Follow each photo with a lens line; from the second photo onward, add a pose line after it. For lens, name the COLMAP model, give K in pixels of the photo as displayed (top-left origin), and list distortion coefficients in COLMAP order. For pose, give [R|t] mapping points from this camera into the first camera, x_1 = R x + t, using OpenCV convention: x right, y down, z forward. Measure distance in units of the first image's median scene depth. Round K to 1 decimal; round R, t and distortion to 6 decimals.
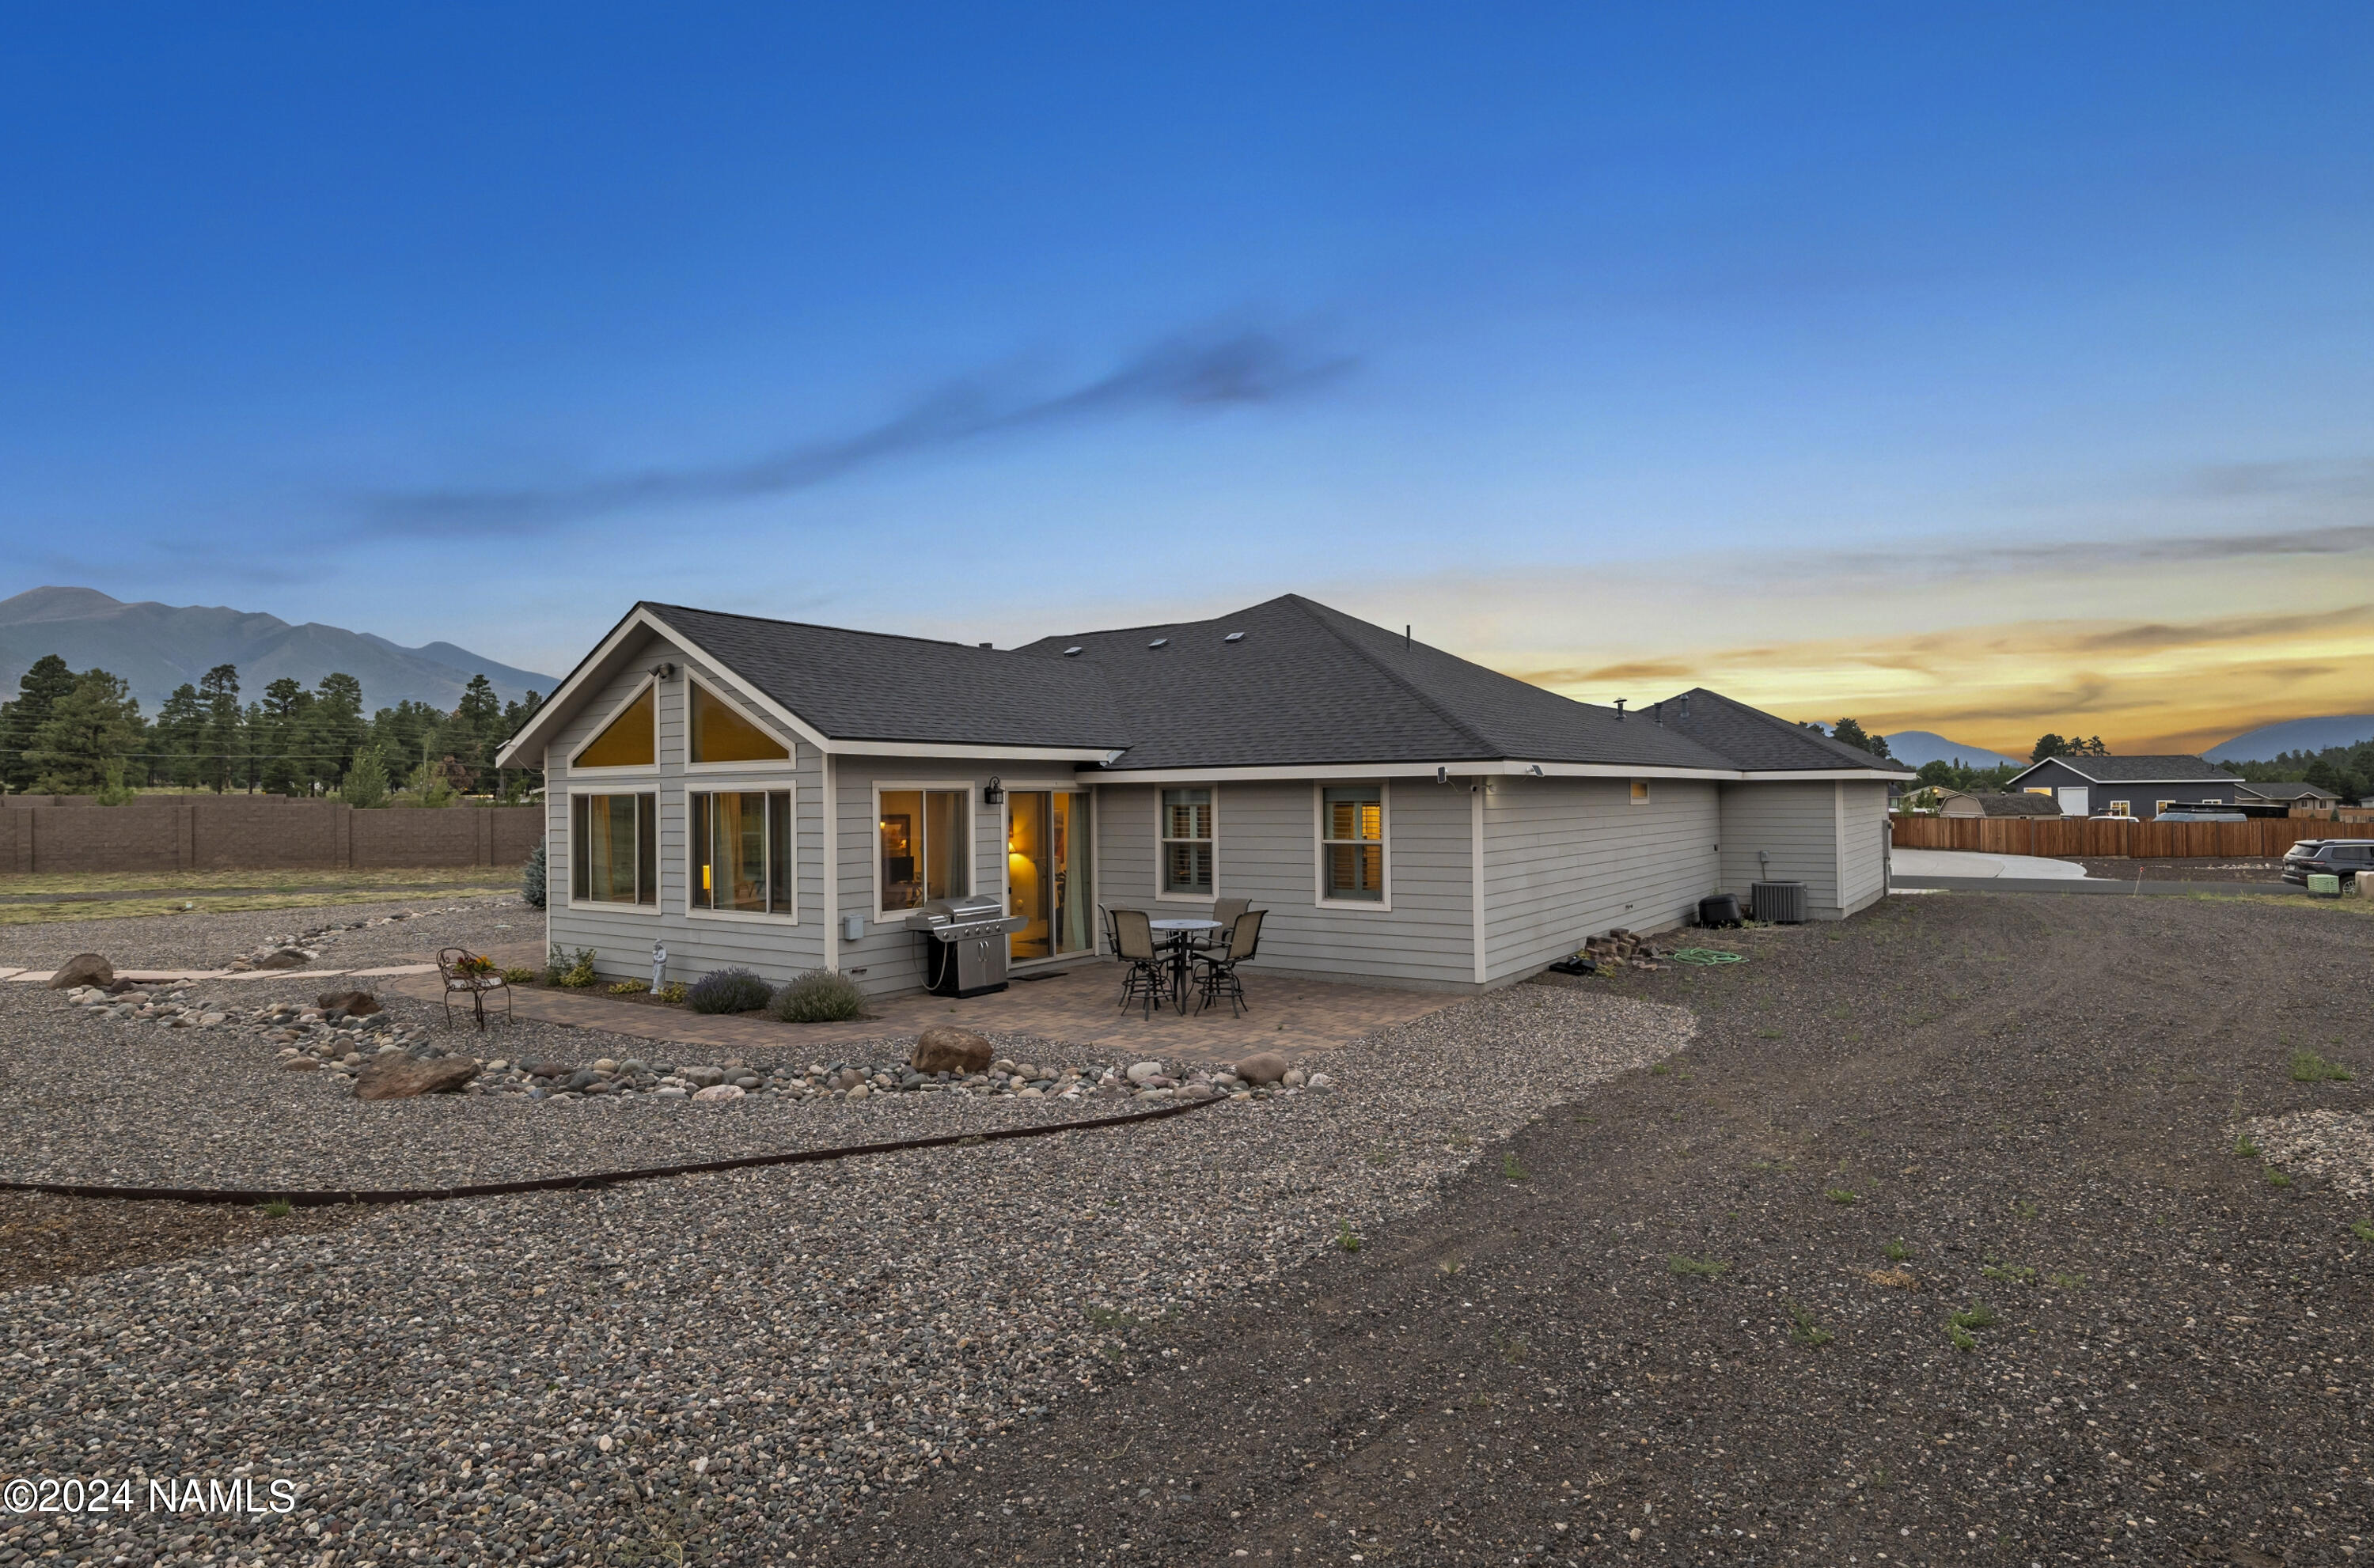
lens RADIAL K [[1364.9, 0, 1187.0], [0, 1364.9, 784.0], [0, 0, 1]] dist [0.028559, 0.000167]
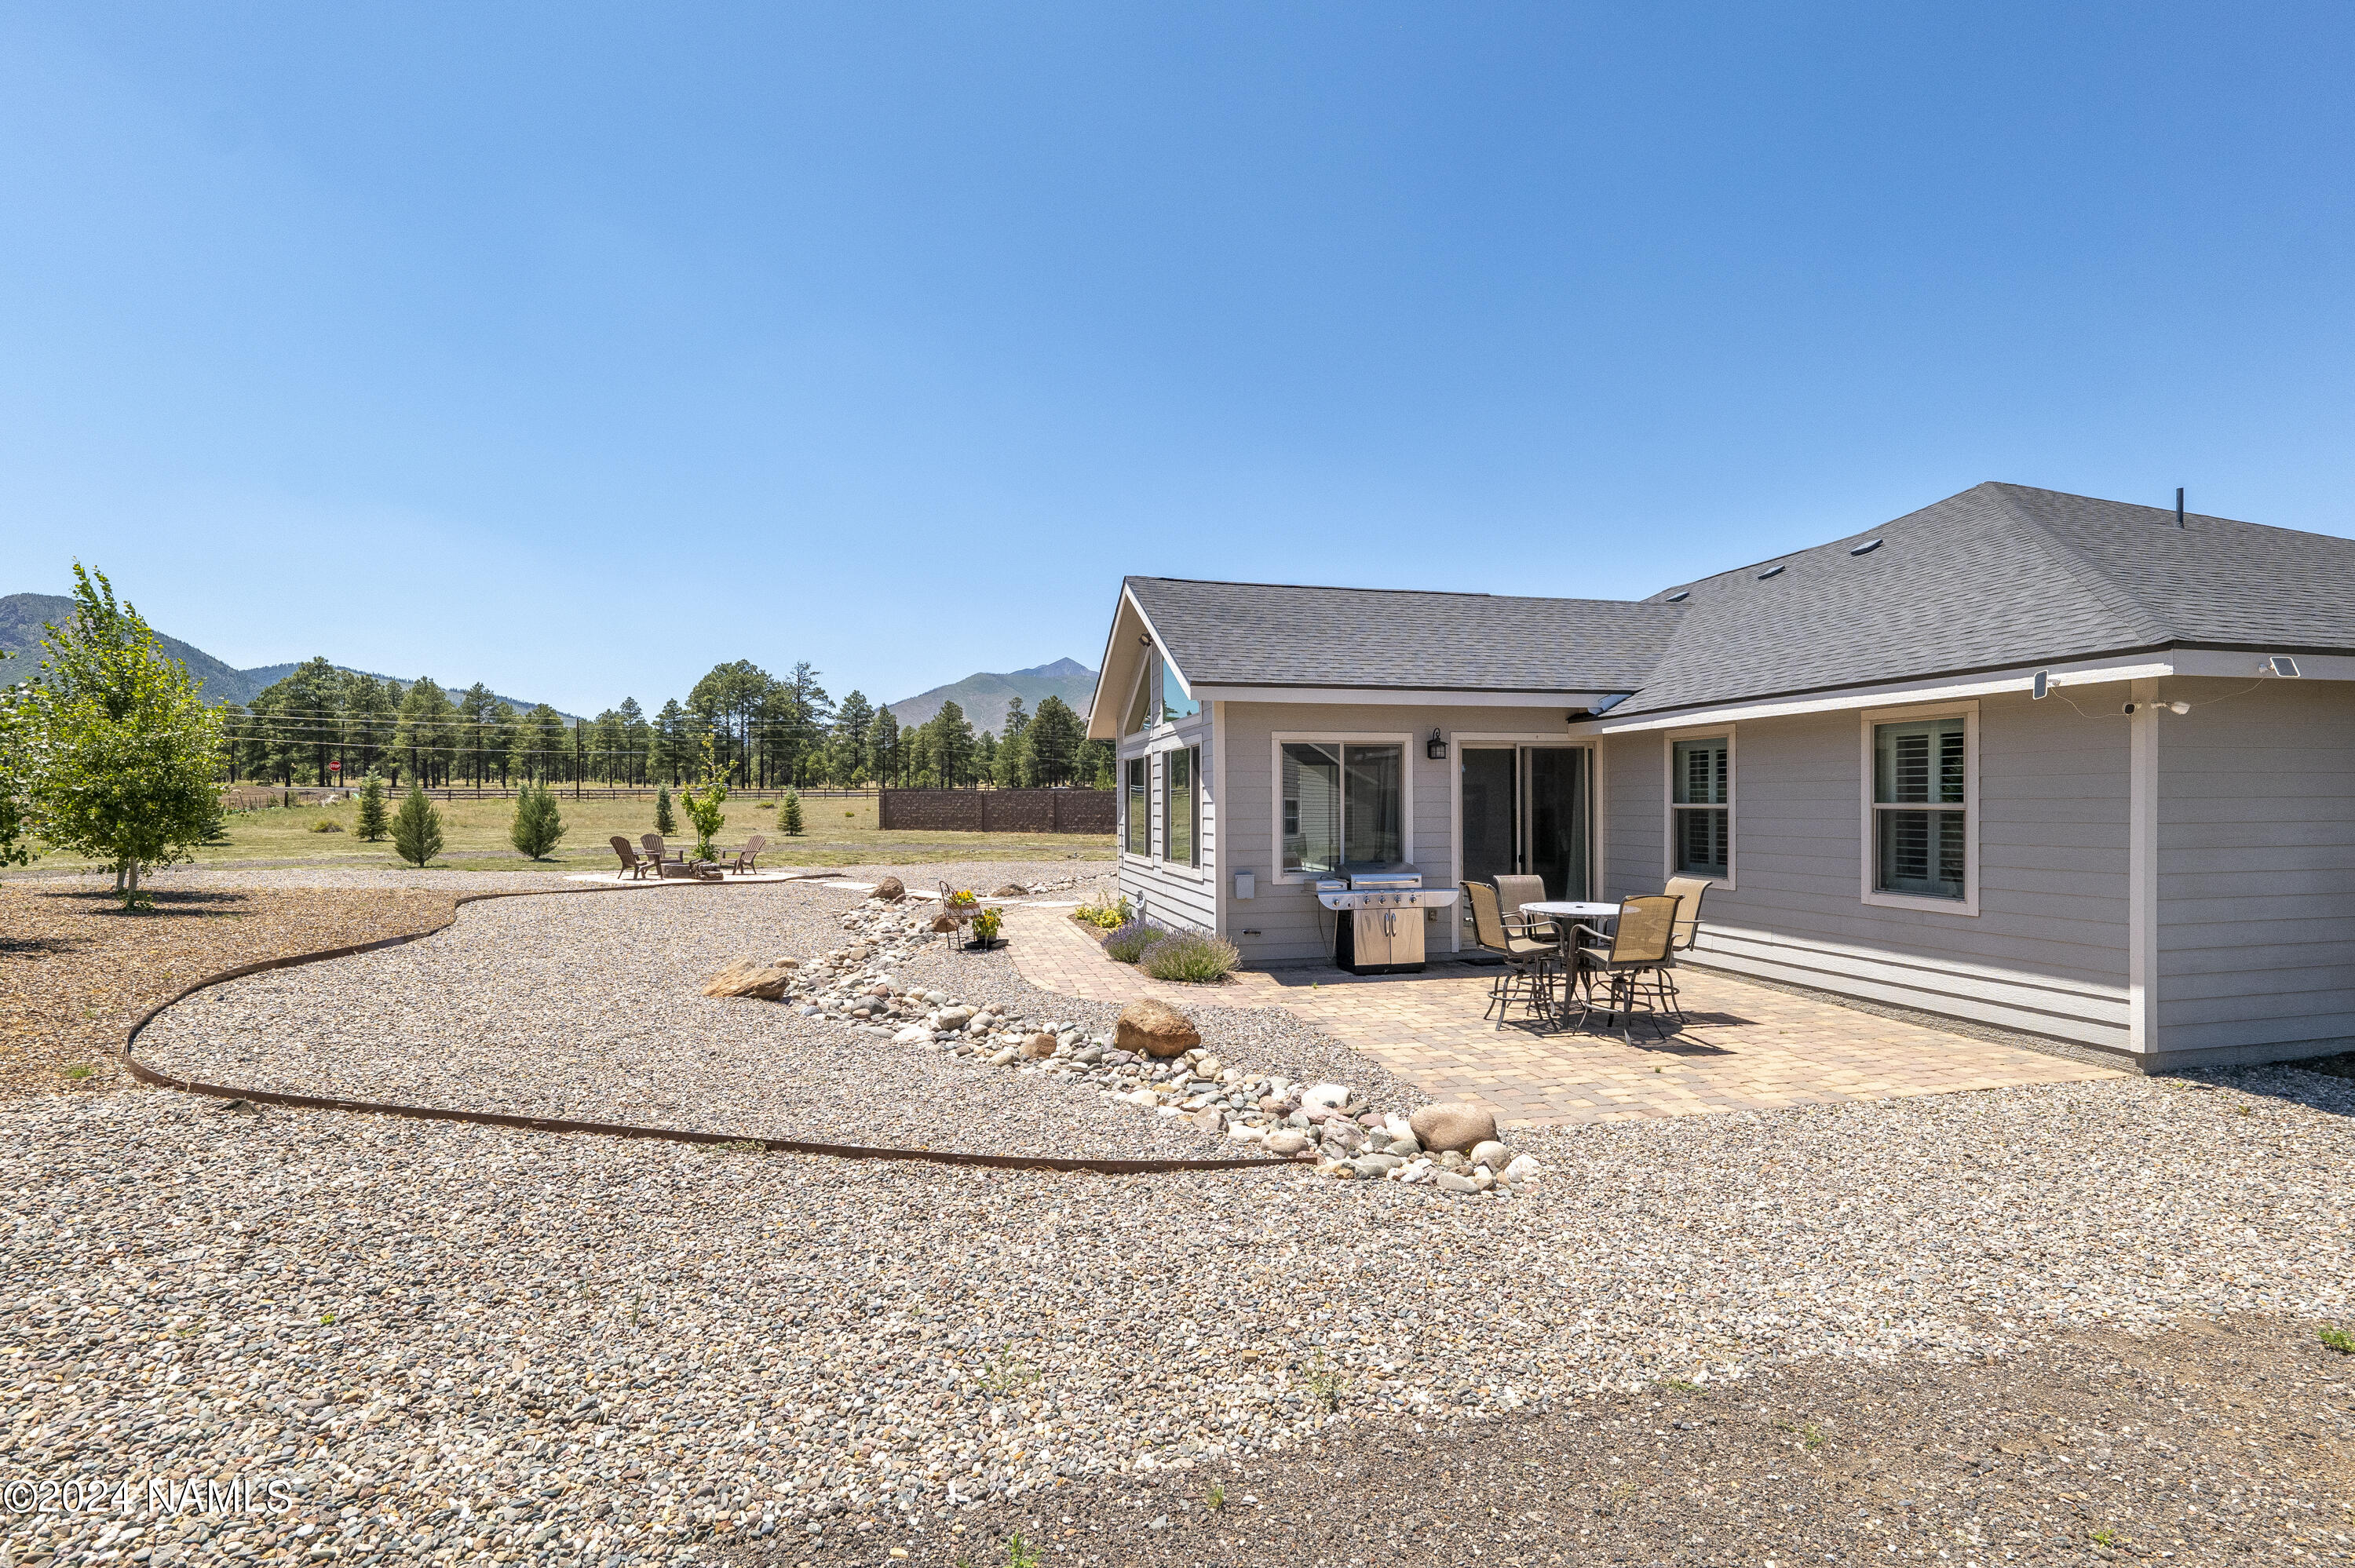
lens RADIAL K [[1102.9, 0, 1177.5], [0, 1102.9, 784.0], [0, 0, 1]] dist [0.001129, 0.000043]
pose [[0.735999, -0.005879, -0.676957, 0.211878], [0.000965, 0.999970, -0.007635, 0.035199], [0.676982, 0.004966, 0.735983, 0.363318]]
